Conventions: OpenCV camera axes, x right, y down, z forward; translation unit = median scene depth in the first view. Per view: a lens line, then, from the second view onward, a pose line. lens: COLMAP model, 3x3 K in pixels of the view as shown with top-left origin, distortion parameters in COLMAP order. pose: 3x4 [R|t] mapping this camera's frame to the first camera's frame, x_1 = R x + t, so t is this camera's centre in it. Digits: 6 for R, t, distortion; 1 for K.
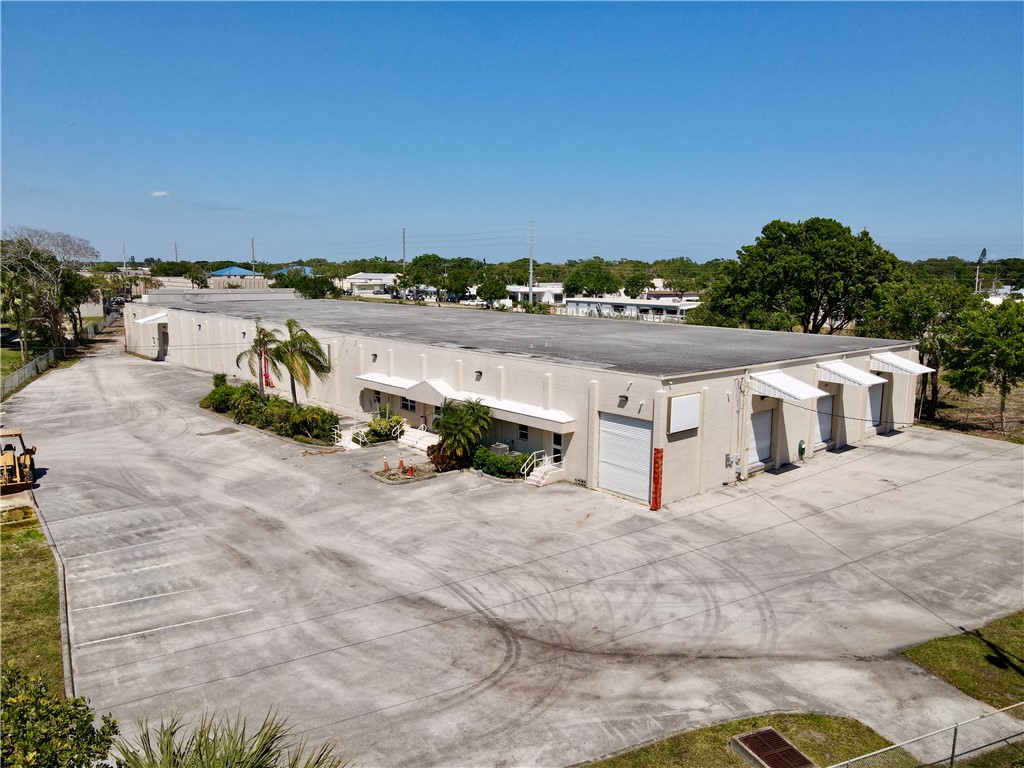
lens RADIAL K [[739.8, 0, 512.0], [0, 739.8, 384.0], [0, 0, 1]] dist [-0.006251, 0.039355]
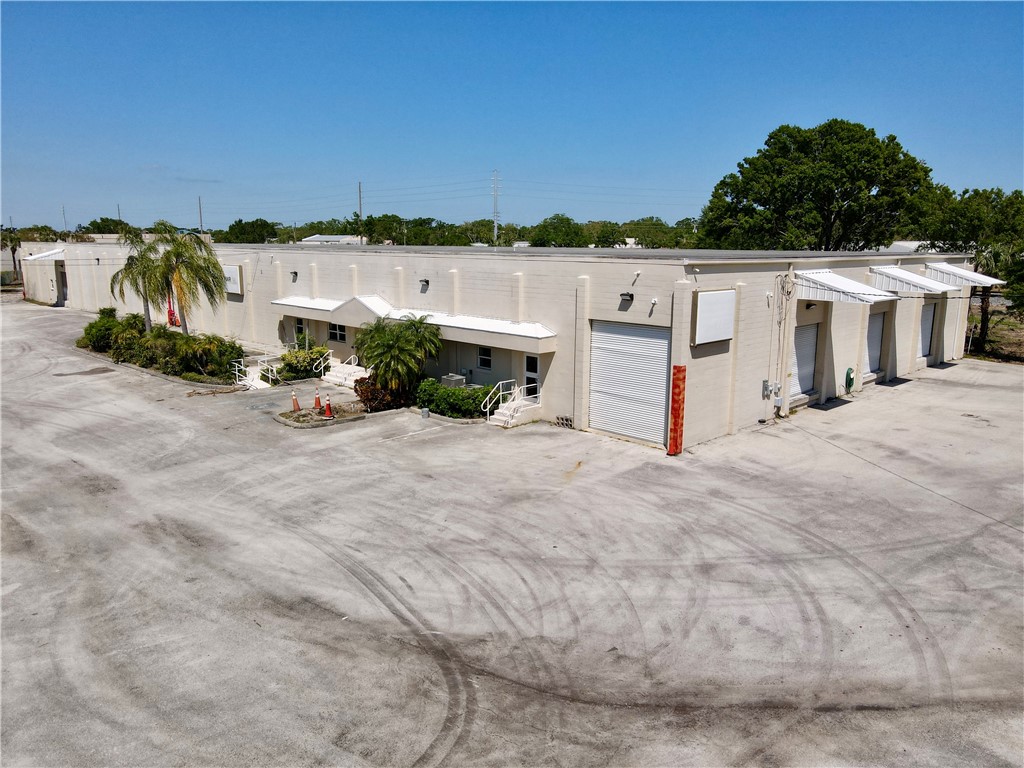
lens RADIAL K [[739.8, 0, 512.0], [0, 739.8, 384.0], [0, 0, 1]] dist [-0.006251, 0.039355]
pose [[0.998915, -0.010495, 0.045365, 0.010671], [0.008761, 0.999229, 0.038260, 0.079331], [-0.045731, -0.037821, 0.998238, 0.330732]]
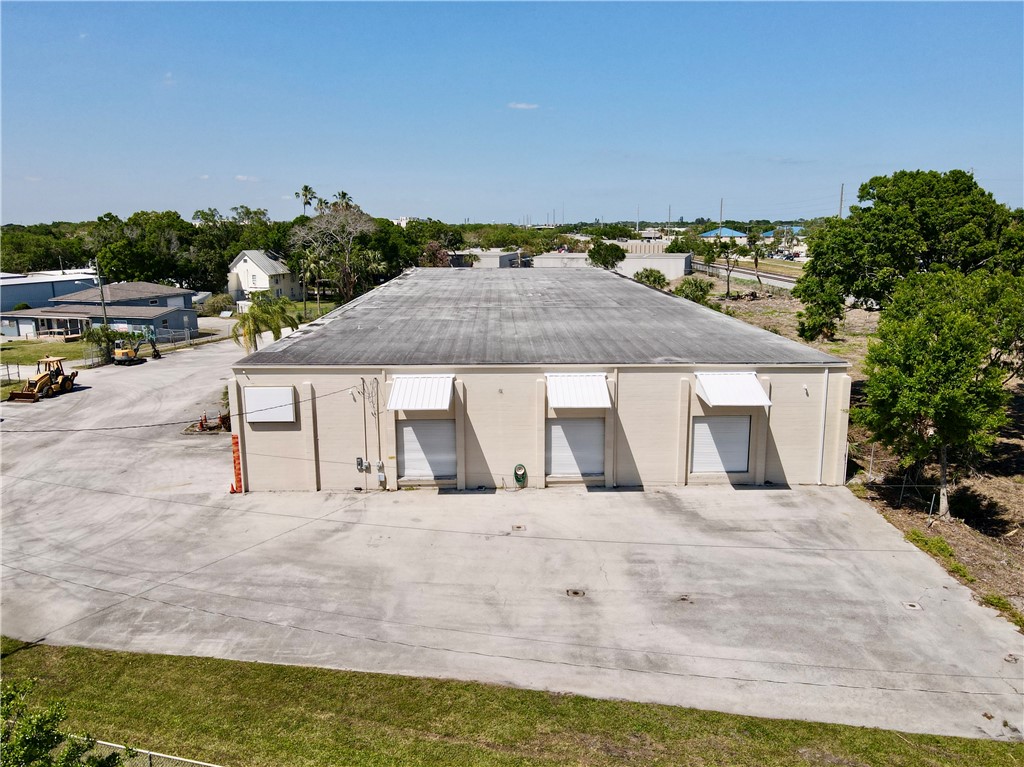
lens RADIAL K [[796.8, 0, 512.0], [0, 796.8, 383.5], [0, 0, 1]] dist [0.060639, 0.001392]
pose [[0.756179, 0.117110, -0.643800, 1.241114], [-0.091452, 0.993113, 0.073236, -0.102449], [0.647942, 0.003497, 0.761681, 0.417423]]
